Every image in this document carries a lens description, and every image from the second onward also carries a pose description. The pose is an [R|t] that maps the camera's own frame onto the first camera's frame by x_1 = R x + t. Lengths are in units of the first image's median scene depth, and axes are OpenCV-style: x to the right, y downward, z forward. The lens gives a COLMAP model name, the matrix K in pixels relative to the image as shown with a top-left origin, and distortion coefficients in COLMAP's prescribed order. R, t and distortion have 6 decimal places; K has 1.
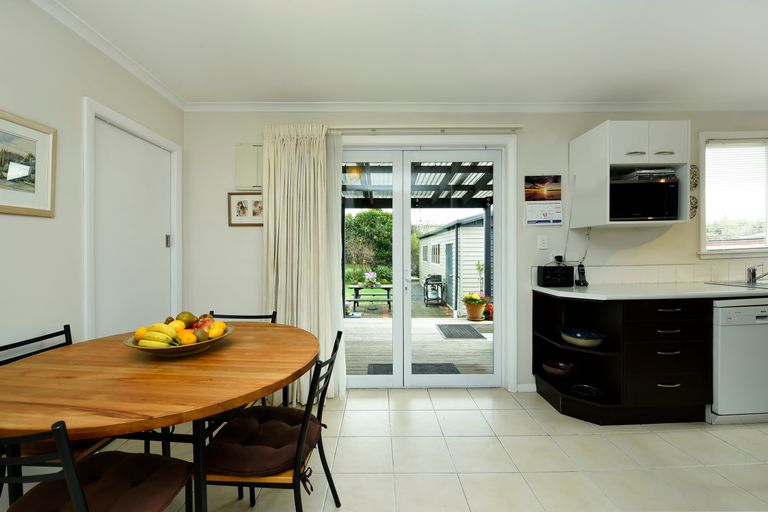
lens RADIAL K [[320.3, 0, 384.0], [0, 320.3, 256.0], [0, 0, 1]] dist [-0.035794, -0.000413]
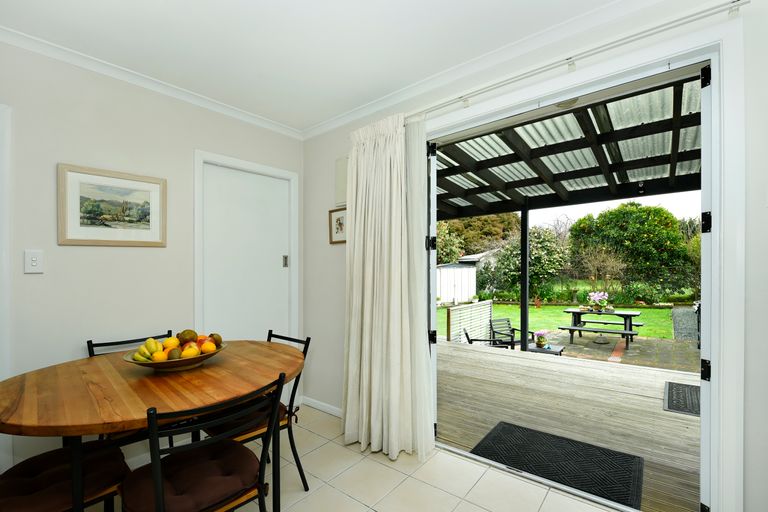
lens RADIAL K [[347.1, 0, 382.6], [0, 347.1, 260.5], [0, 0, 1]] dist [-0.025275, -0.000698]
pose [[0.761978, -0.030552, -0.646882, 0.332335], [0.012553, 0.999396, -0.032414, -0.005572], [0.647482, 0.016578, 0.761901, 0.283094]]
